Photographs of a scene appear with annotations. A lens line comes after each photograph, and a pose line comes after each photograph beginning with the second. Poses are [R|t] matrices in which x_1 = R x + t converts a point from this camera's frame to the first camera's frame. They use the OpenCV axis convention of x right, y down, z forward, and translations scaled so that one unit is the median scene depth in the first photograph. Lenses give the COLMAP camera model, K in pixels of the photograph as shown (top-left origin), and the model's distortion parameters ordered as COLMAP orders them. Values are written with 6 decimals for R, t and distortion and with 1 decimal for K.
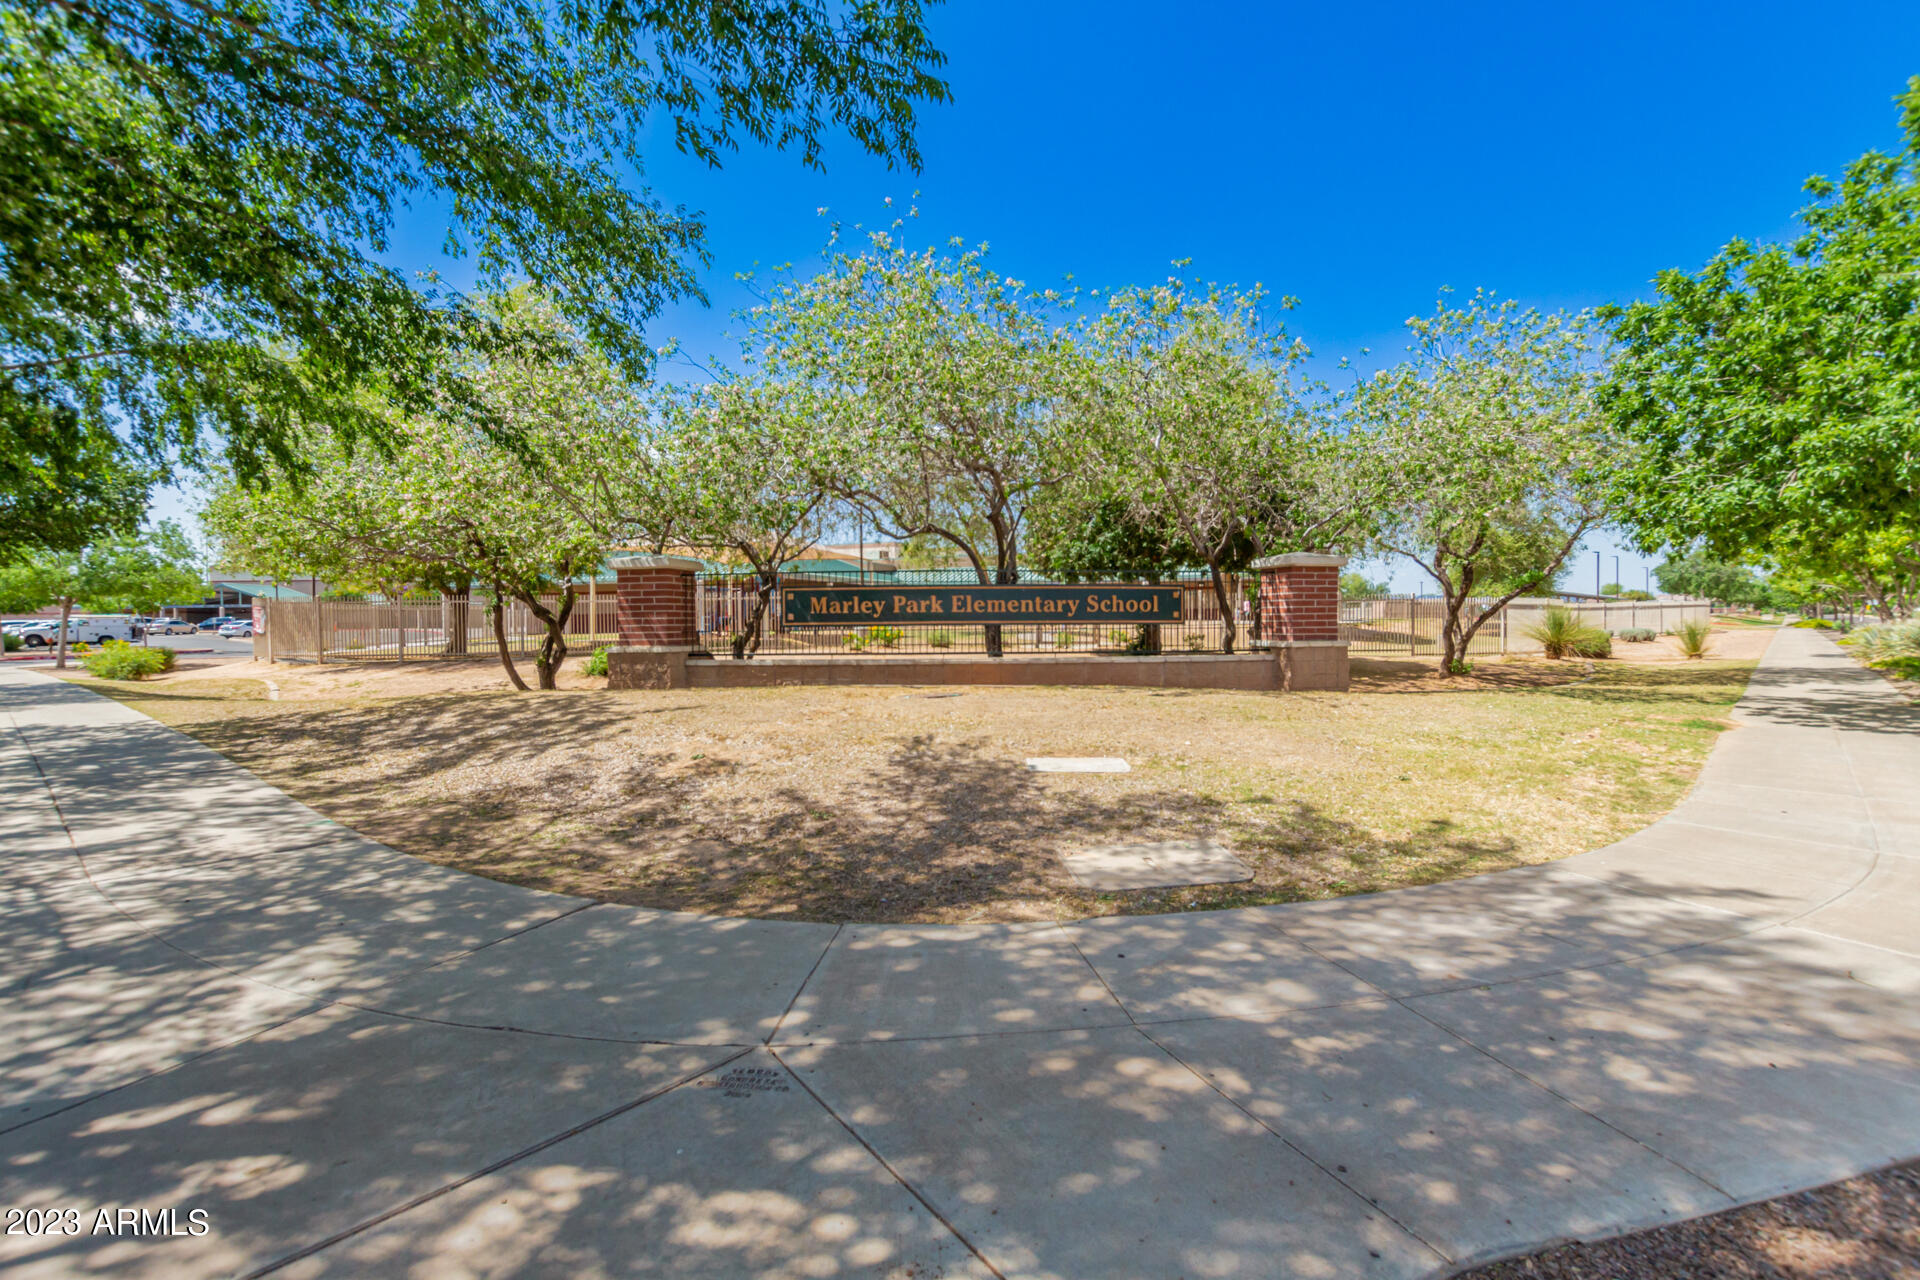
lens RADIAL K [[869.7, 0, 960.0], [0, 869.7, 640.0], [0, 0, 1]] dist [-0.013623, -0.000874]
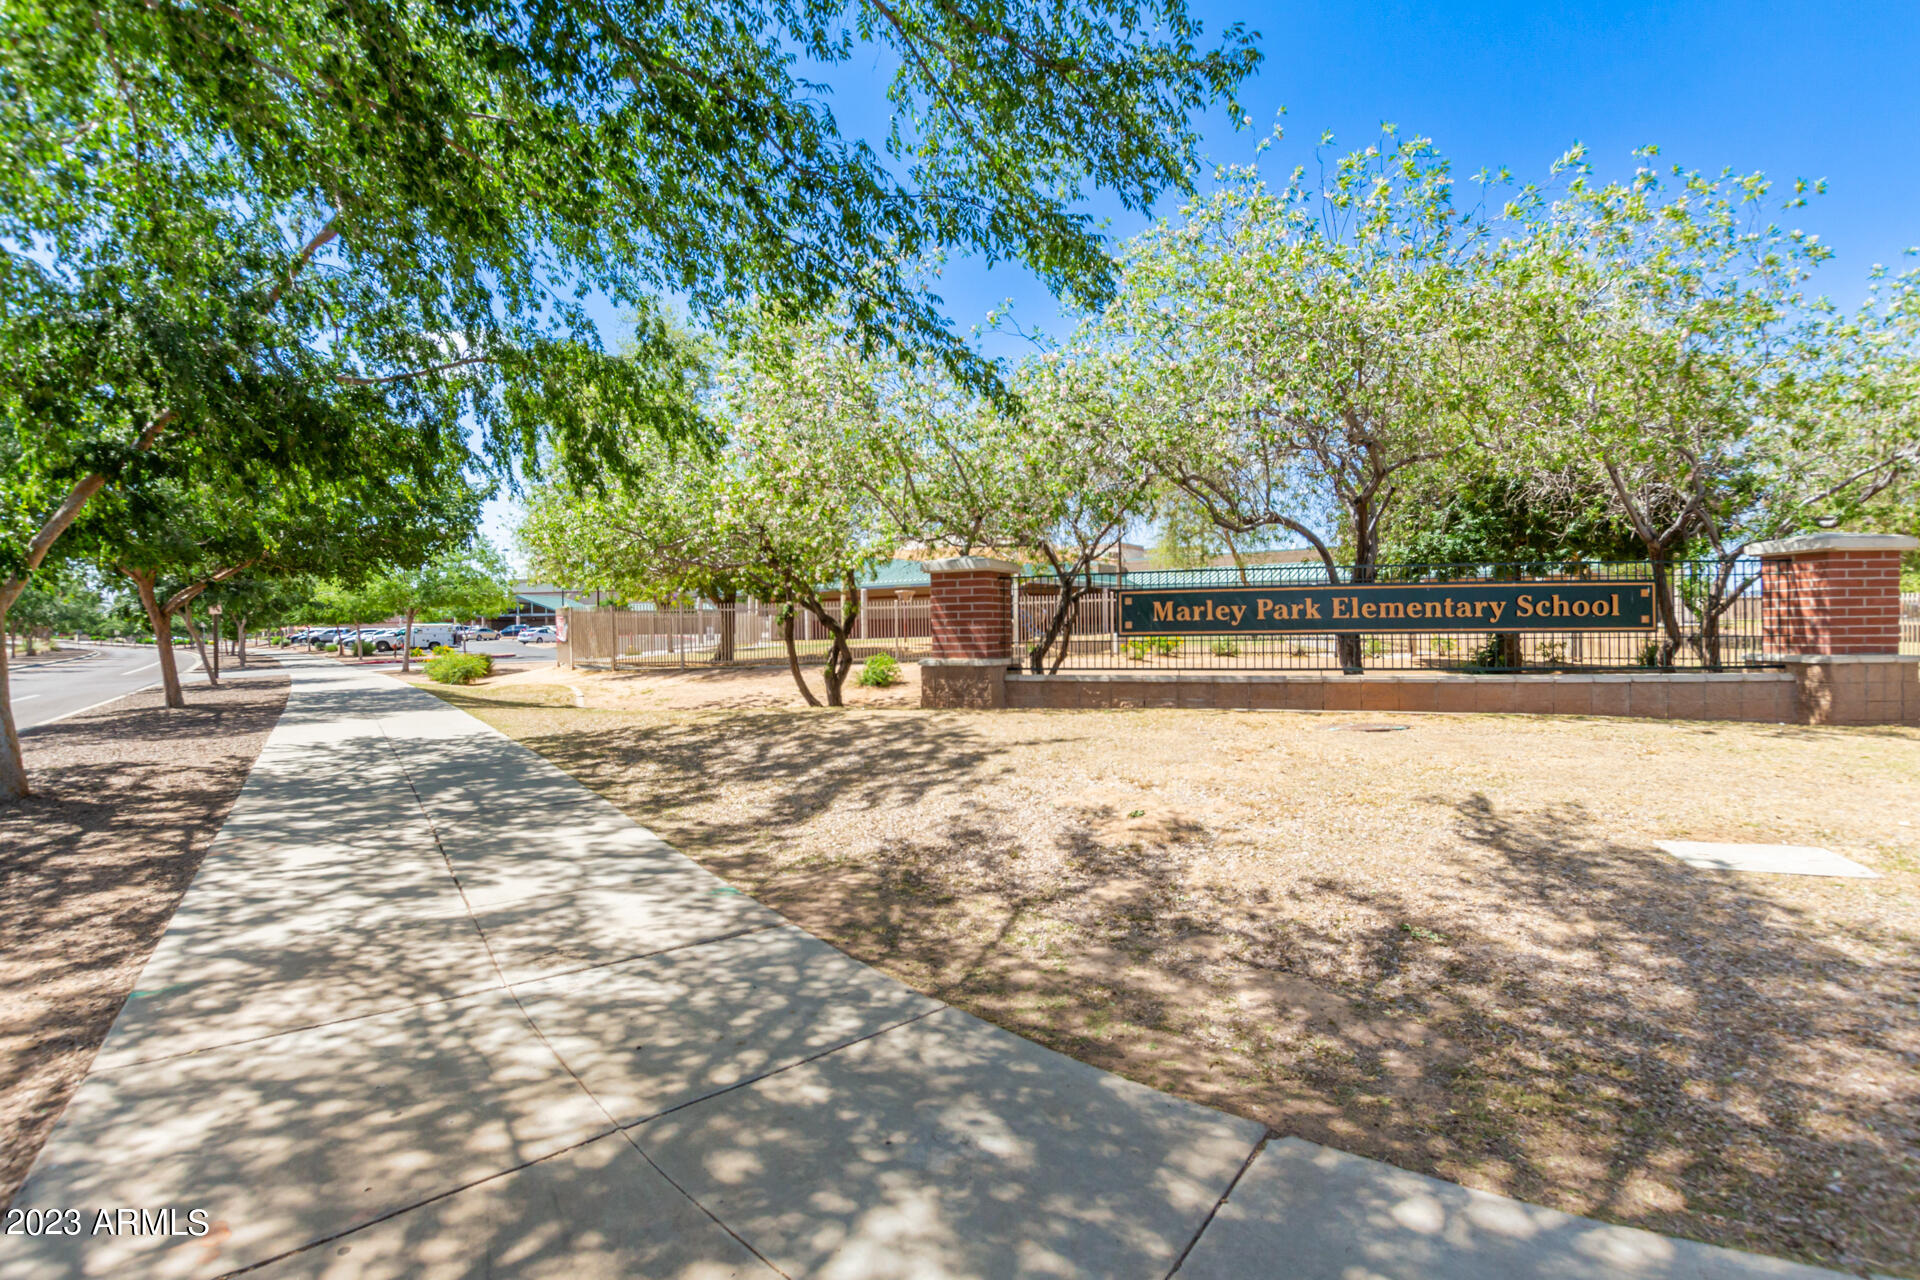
lens RADIAL K [[907.8, 0, 960.0], [0, 907.8, 640.0], [0, 0, 1]] dist [-0.011899, 0.000403]
pose [[0.967628, -0.000818, -0.252379, -0.131504], [-0.000693, 0.999982, -0.005899, -0.006703], [0.252379, 0.005883, 0.967611, 0.101132]]
